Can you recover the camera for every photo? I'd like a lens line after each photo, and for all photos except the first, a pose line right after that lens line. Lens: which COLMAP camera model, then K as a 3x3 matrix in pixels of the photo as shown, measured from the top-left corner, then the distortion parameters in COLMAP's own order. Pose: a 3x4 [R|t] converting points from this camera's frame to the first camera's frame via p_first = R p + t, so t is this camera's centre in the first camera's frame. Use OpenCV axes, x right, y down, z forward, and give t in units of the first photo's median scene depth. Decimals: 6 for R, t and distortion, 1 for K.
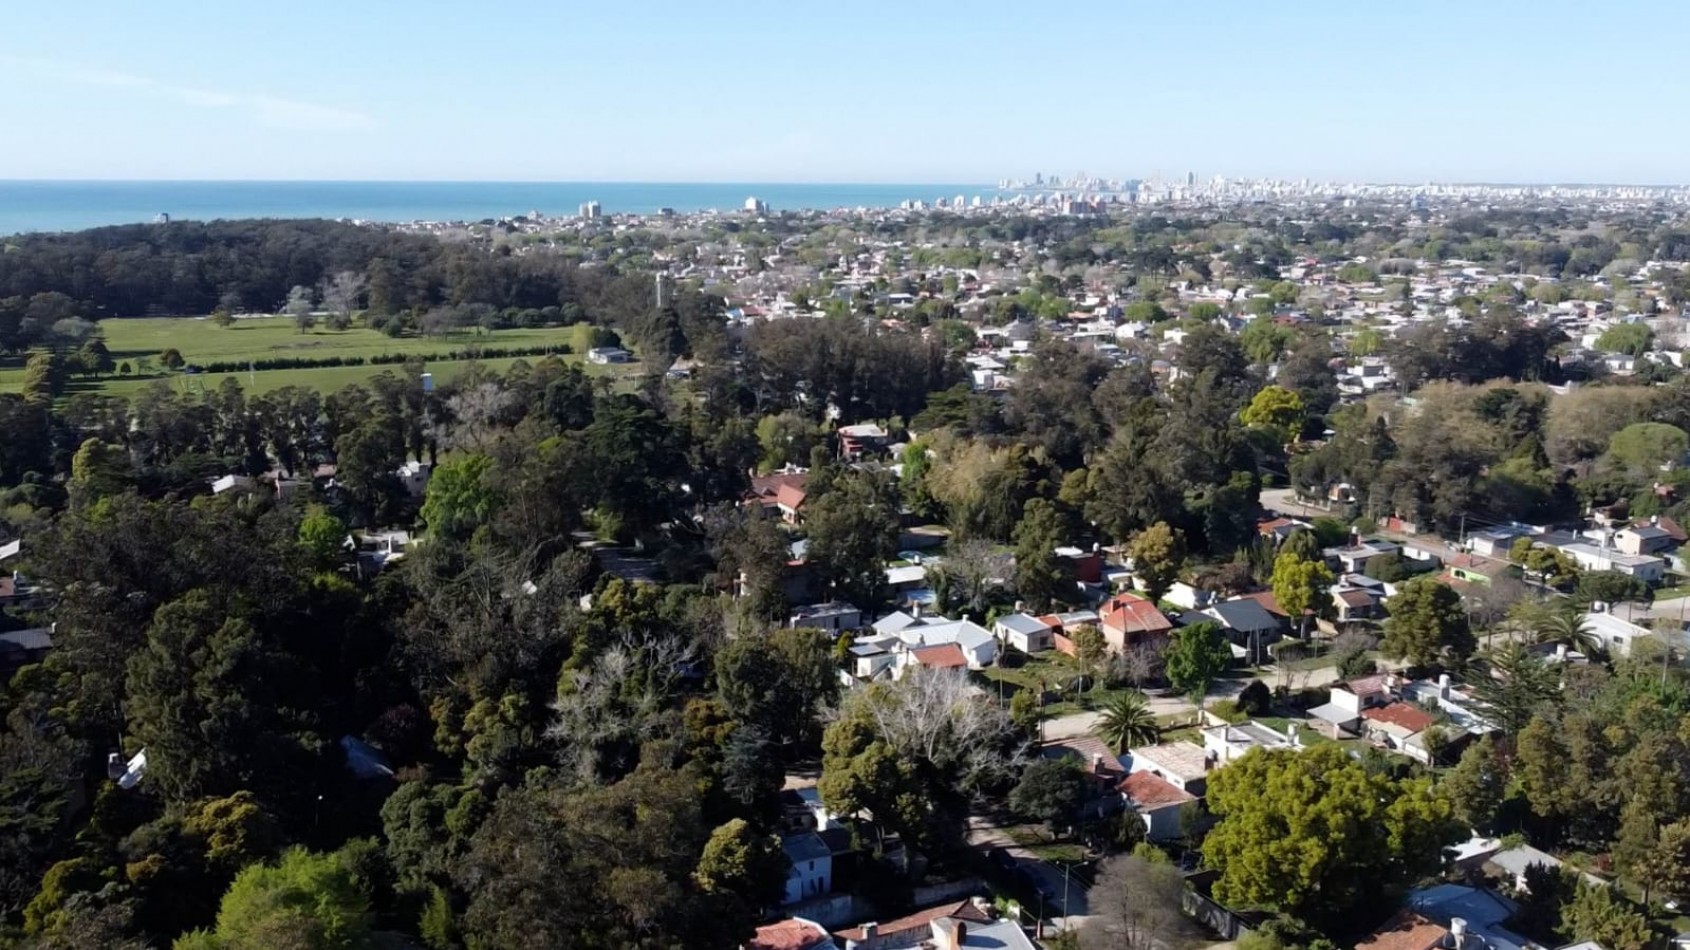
lens RADIAL K [[1483.4, 0, 844.0], [0, 1483.4, 434.2], [0, 0, 1]] dist [0.001837, 0.001985]
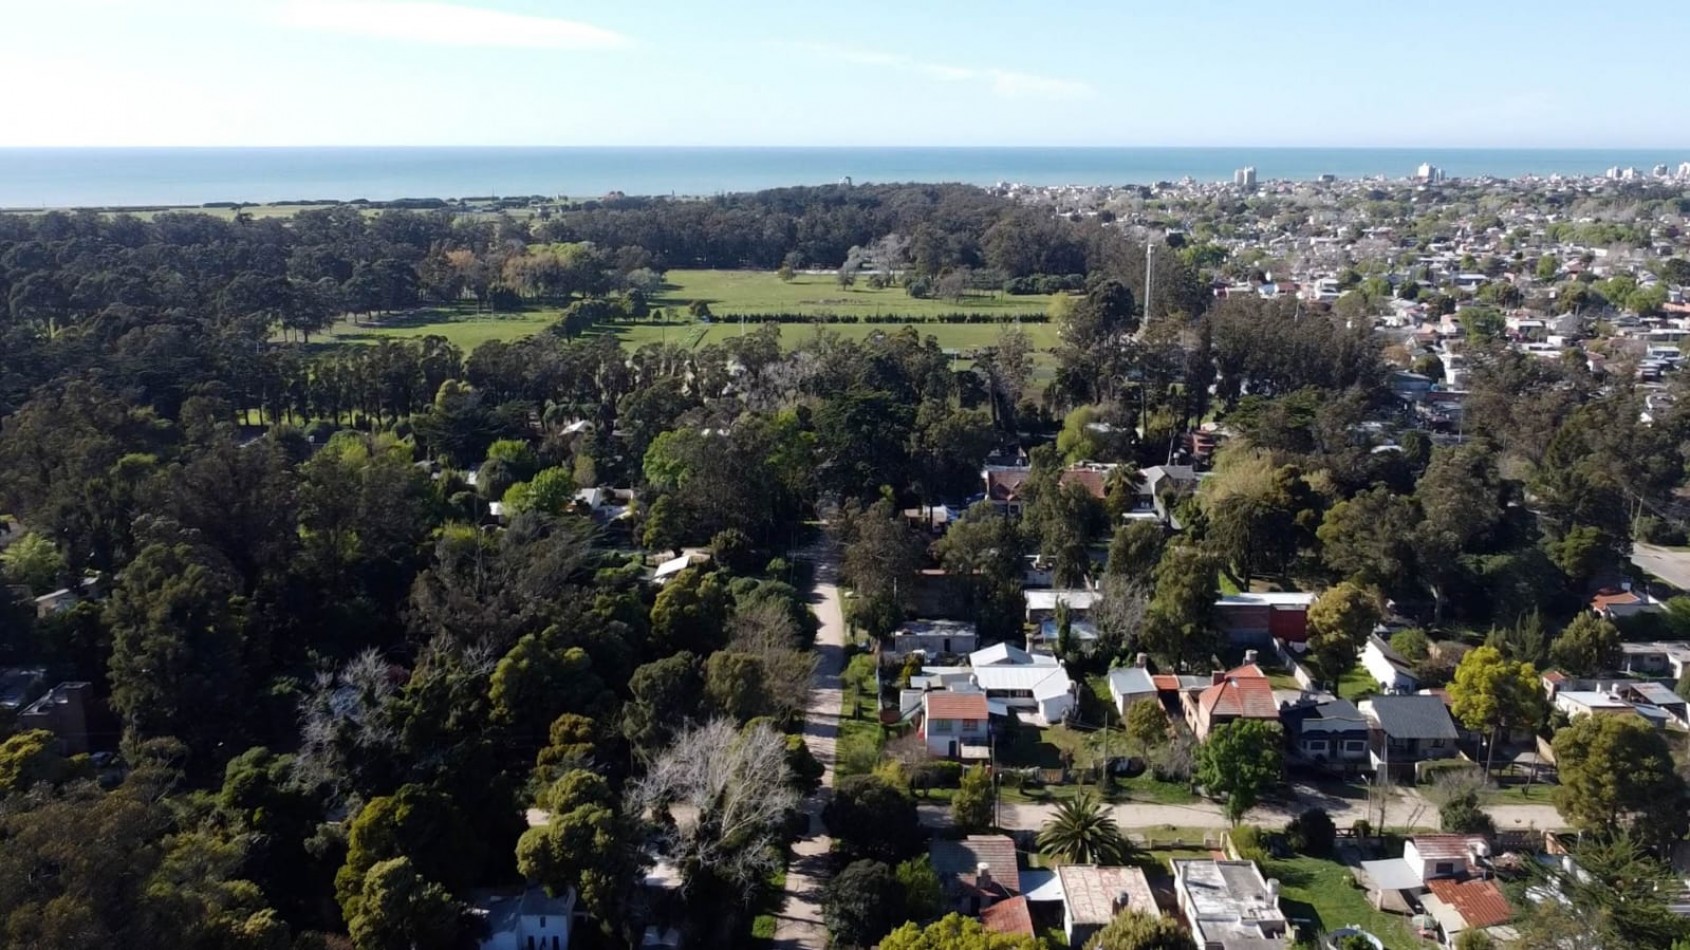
lens RADIAL K [[1421.7, 0, 843.0], [0, 1421.7, 444.2], [0, 0, 1]] dist [-0.007639, -0.002837]
pose [[0.889364, 0.091475, -0.447955, 0.359567], [-0.074460, 0.995679, 0.055490, -0.043451], [0.451095, -0.015996, 0.892332, 0.226281]]
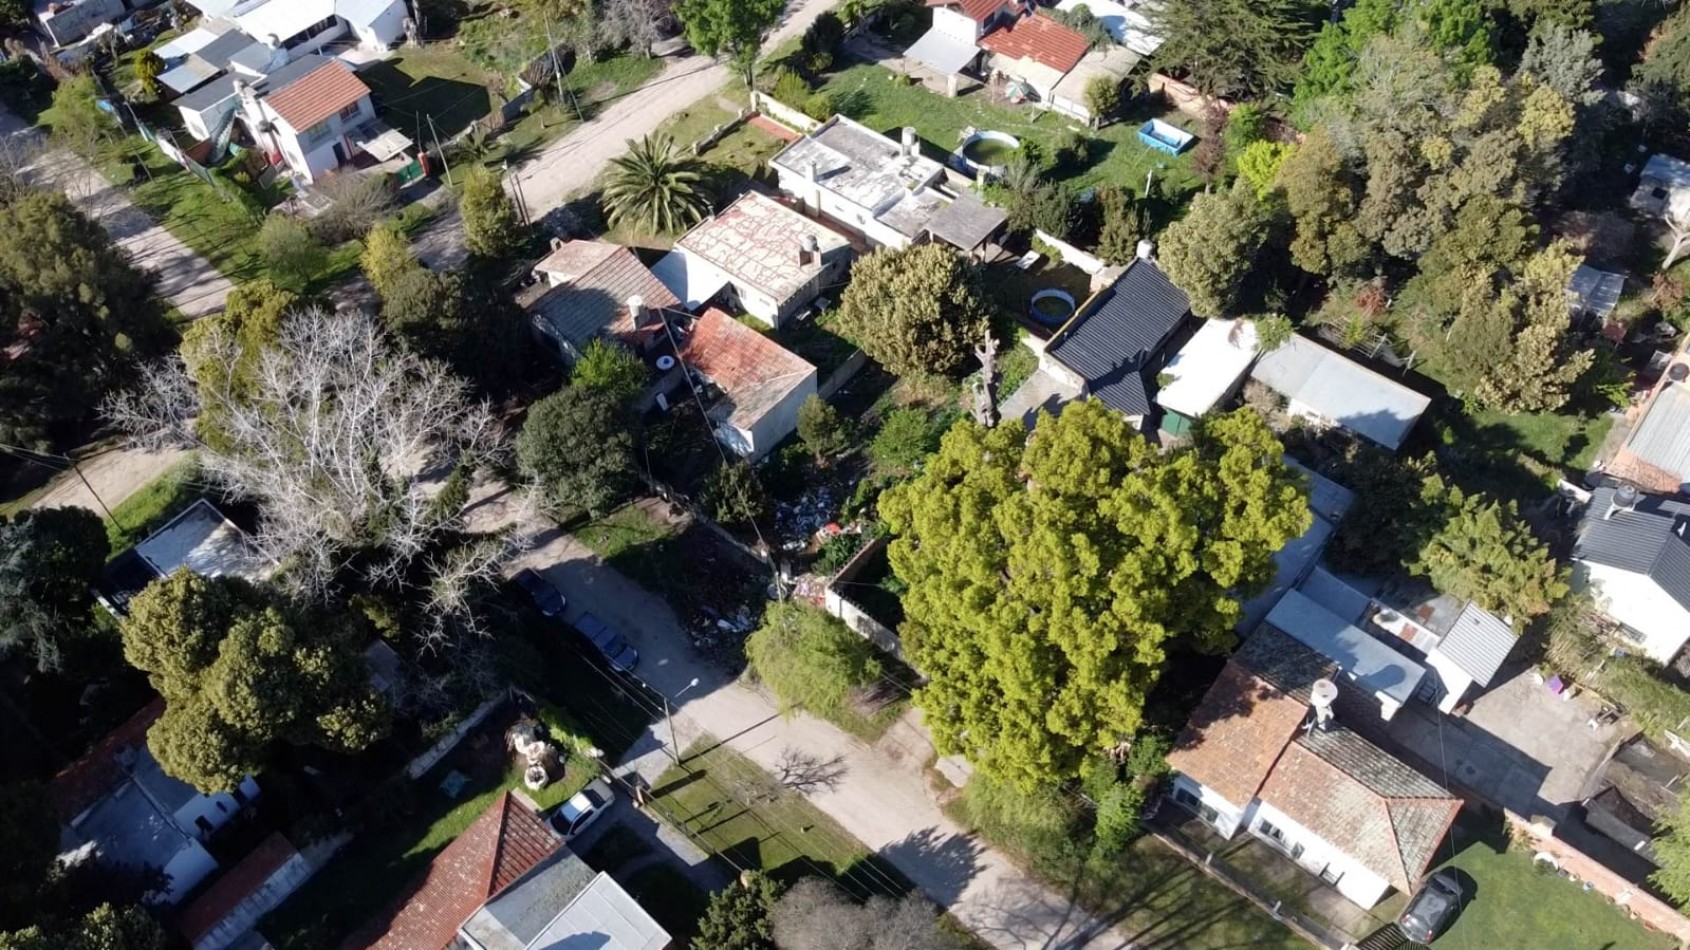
lens RADIAL K [[1345.5, 0, 845.5], [0, 1345.5, 455.6], [0, 0, 1]] dist [-0.008967, -0.005584]
pose [[0.915376, -0.325580, 0.236822, 0.083075], [0.093324, 0.743804, 0.661851, -0.074436], [-0.391635, -0.583741, 0.711244, 0.452836]]
